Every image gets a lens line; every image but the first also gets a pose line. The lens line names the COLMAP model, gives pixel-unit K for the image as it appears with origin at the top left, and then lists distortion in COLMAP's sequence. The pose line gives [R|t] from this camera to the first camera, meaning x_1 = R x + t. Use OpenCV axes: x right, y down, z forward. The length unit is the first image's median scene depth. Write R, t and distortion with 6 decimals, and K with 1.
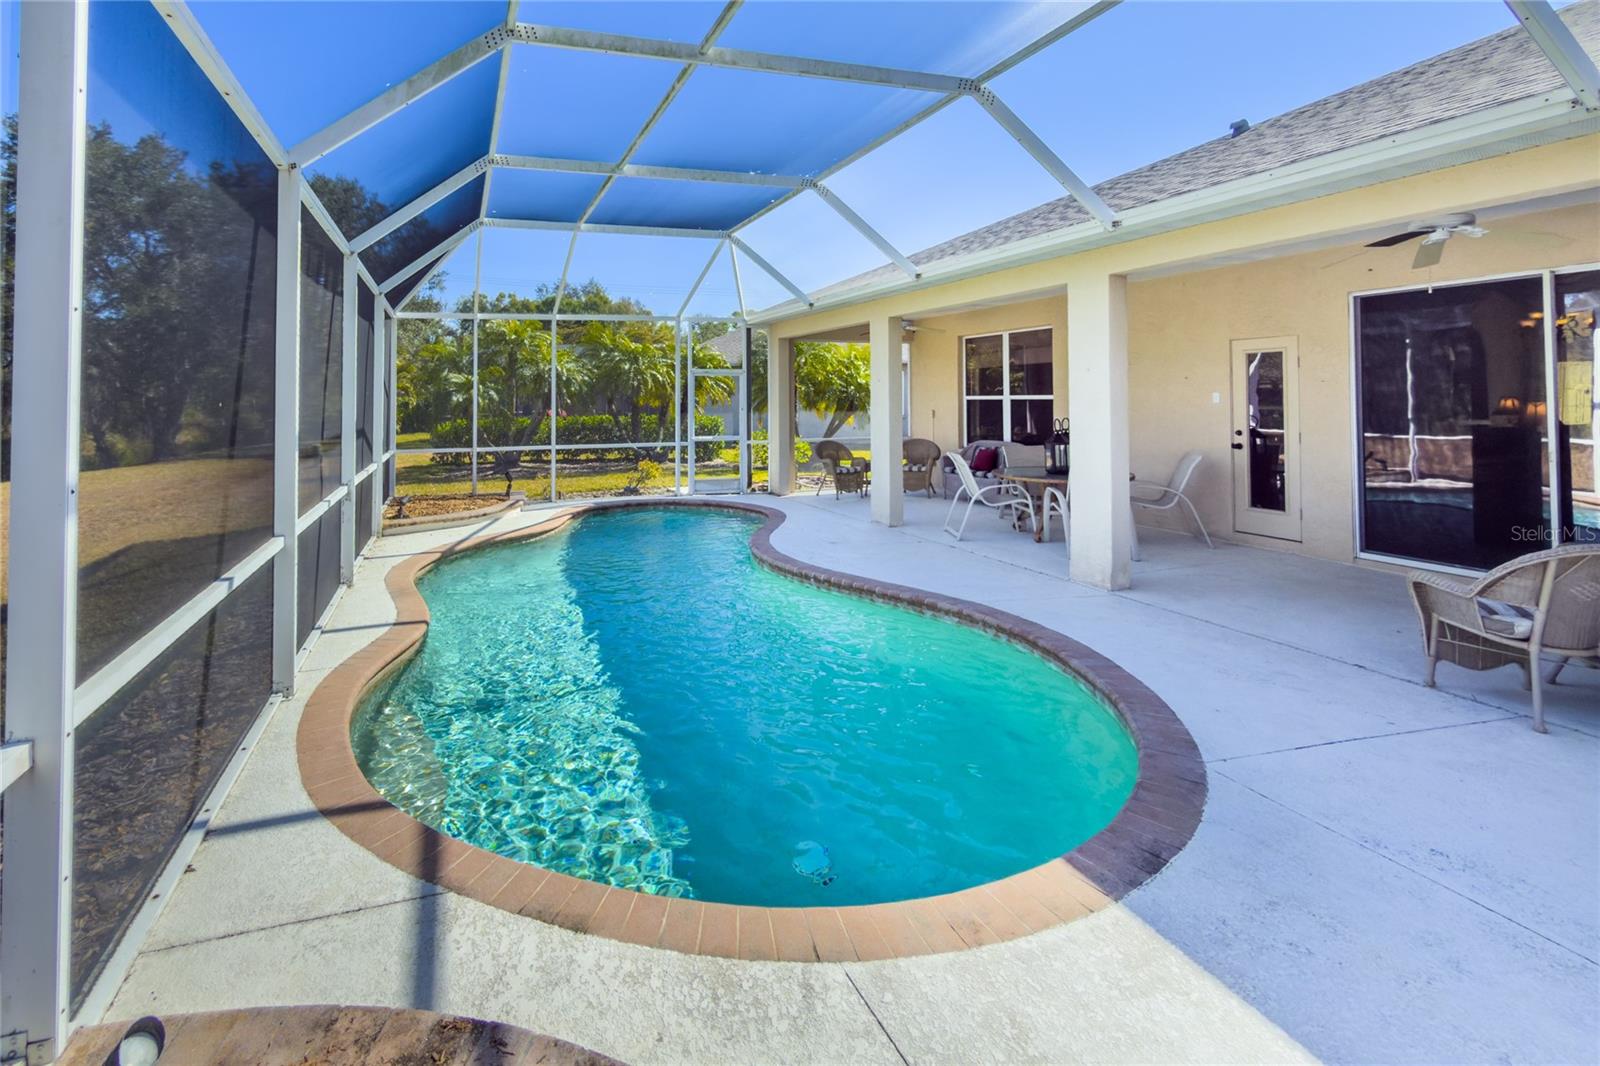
lens RADIAL K [[701.2, 0, 670.5], [0, 701.2, 386.2], [0, 0, 1]] dist [0.000516, -0.001278]
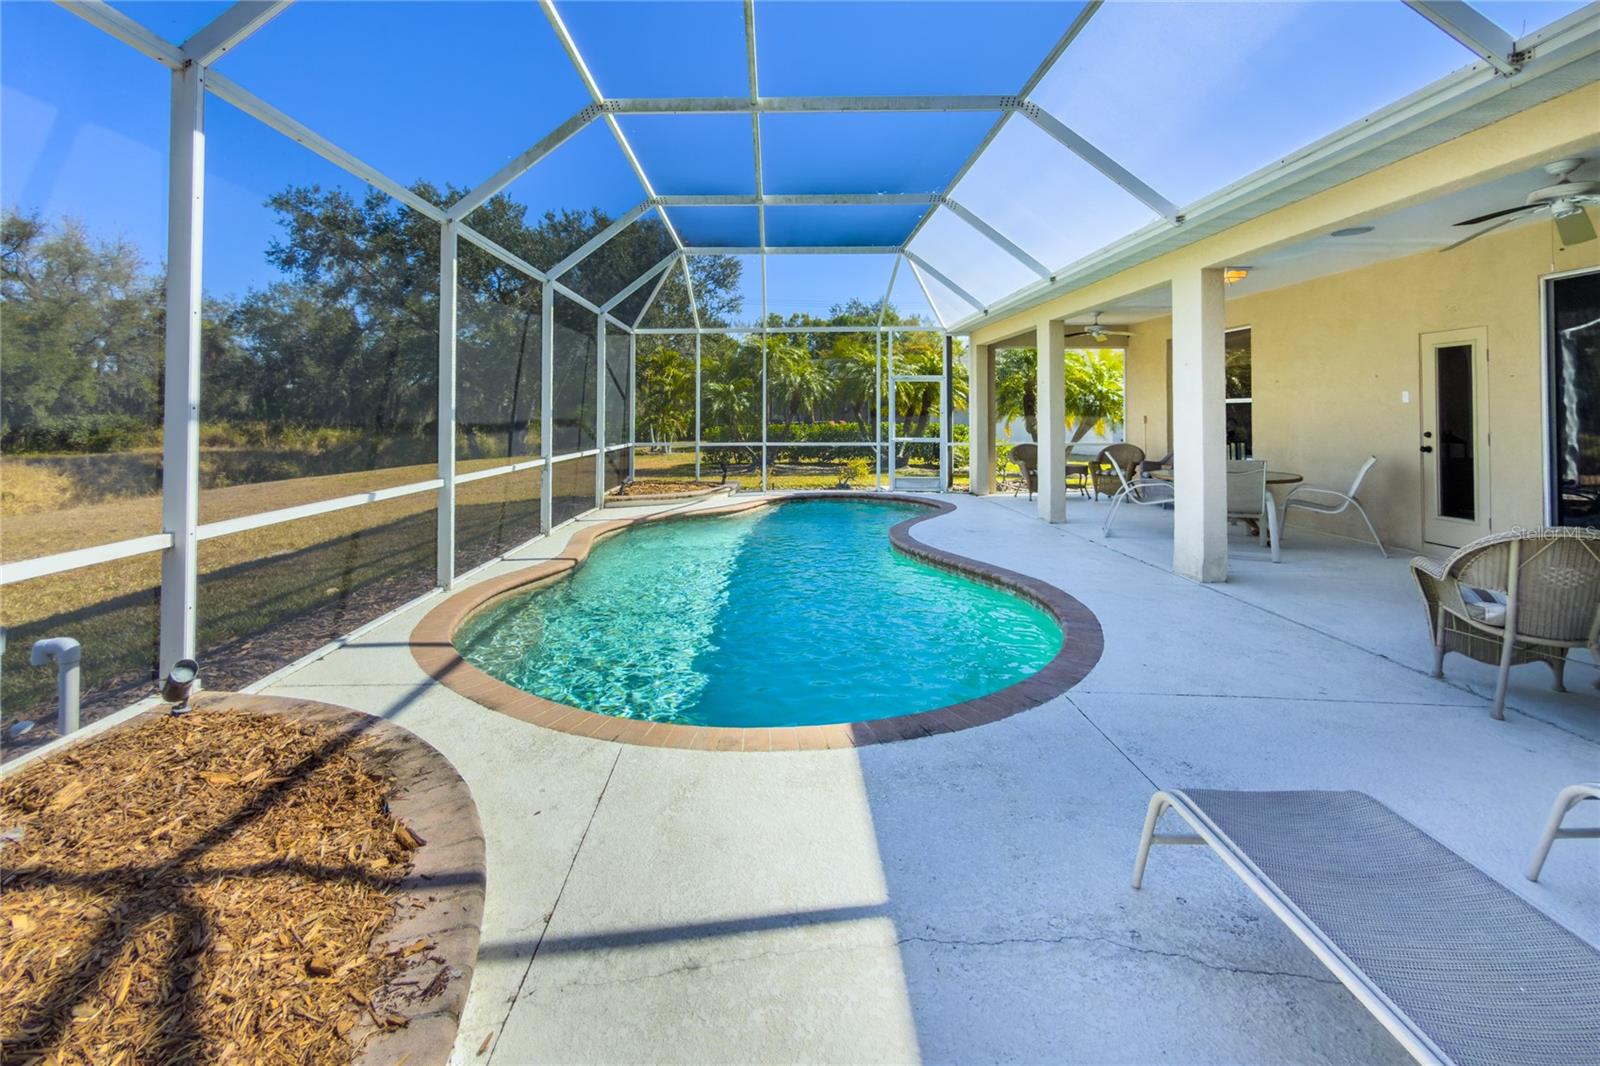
lens RADIAL K [[673.4, 0, 795.3], [0, 673.4, 411.0], [0, 0, 1]] dist [-0.002303, -0.000334]
pose [[0.964373, 0.005695, -0.264484, 0.256752], [-0.002136, 0.999903, 0.013742, 0.026320], [0.264536, -0.012688, 0.964292, -0.071082]]
